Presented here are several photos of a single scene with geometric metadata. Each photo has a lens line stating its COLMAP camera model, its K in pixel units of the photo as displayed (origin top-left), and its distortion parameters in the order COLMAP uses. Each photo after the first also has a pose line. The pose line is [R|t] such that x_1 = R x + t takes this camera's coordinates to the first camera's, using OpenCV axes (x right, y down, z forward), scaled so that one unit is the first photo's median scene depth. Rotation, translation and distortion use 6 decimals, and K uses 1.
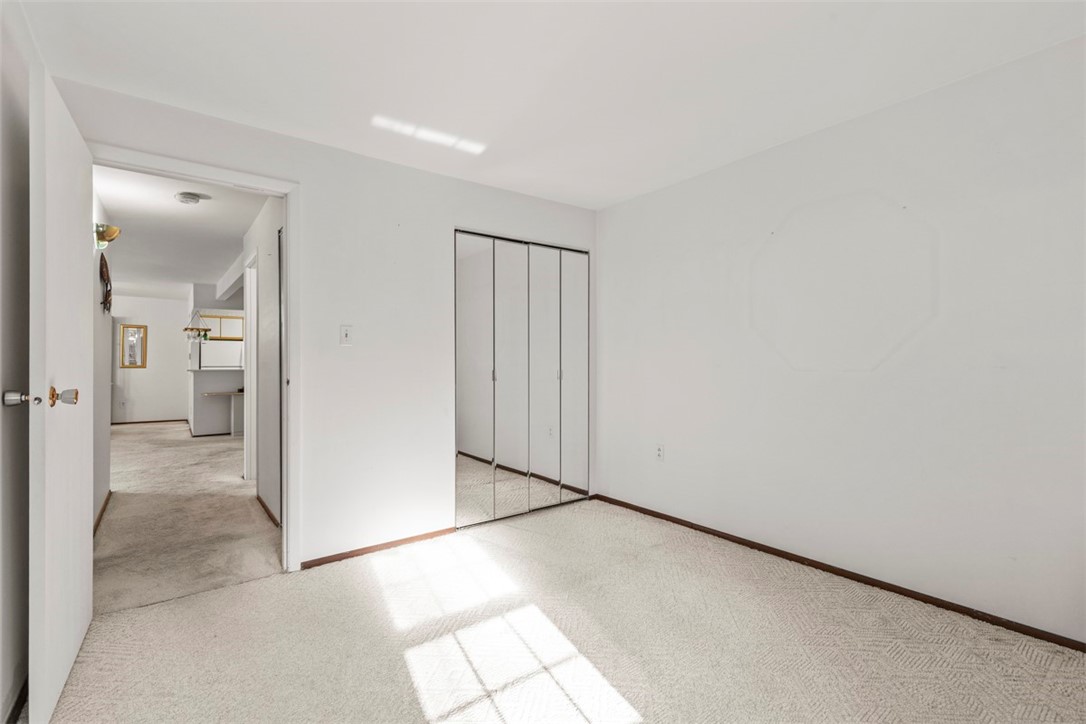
lens RADIAL K [[489.5, 0, 545.8], [0, 489.5, 359.7], [0, 0, 1]] dist [0.008891, -0.000351]
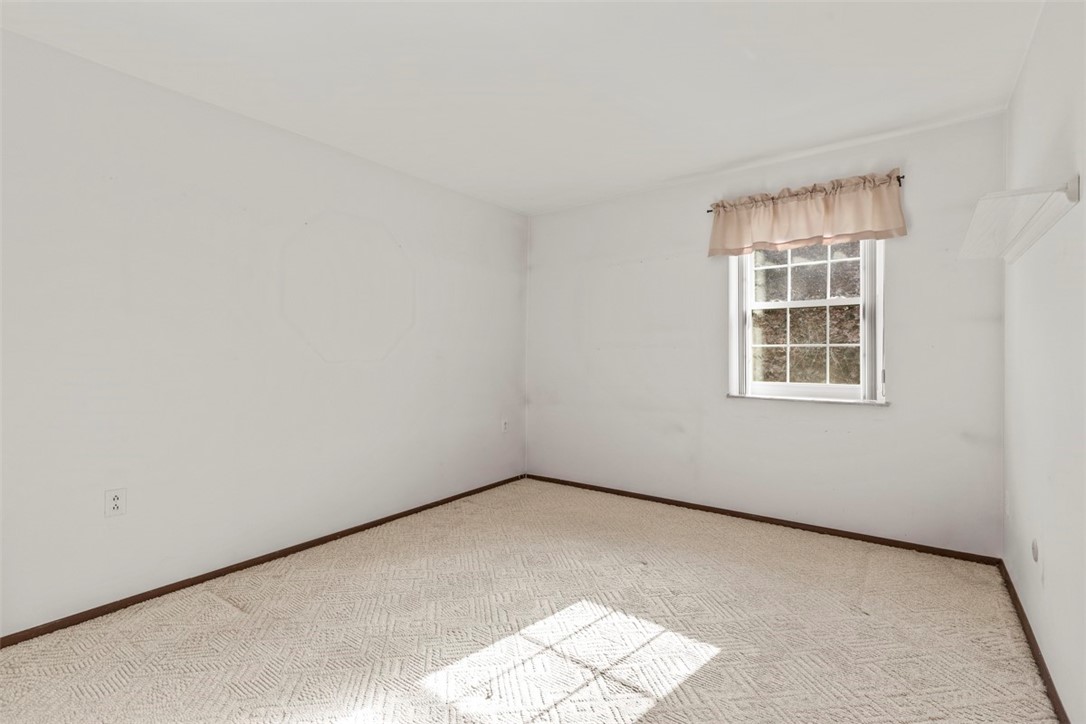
lens RADIAL K [[489.5, 0, 545.8], [0, 489.5, 359.7], [0, 0, 1]] dist [0.008891, -0.000351]
pose [[-0.267470, -0.005926, 0.963548, -0.877059], [-0.000033, 0.999981, 0.006141, 0.013076], [-0.963566, 0.001611, -0.267465, 1.132484]]
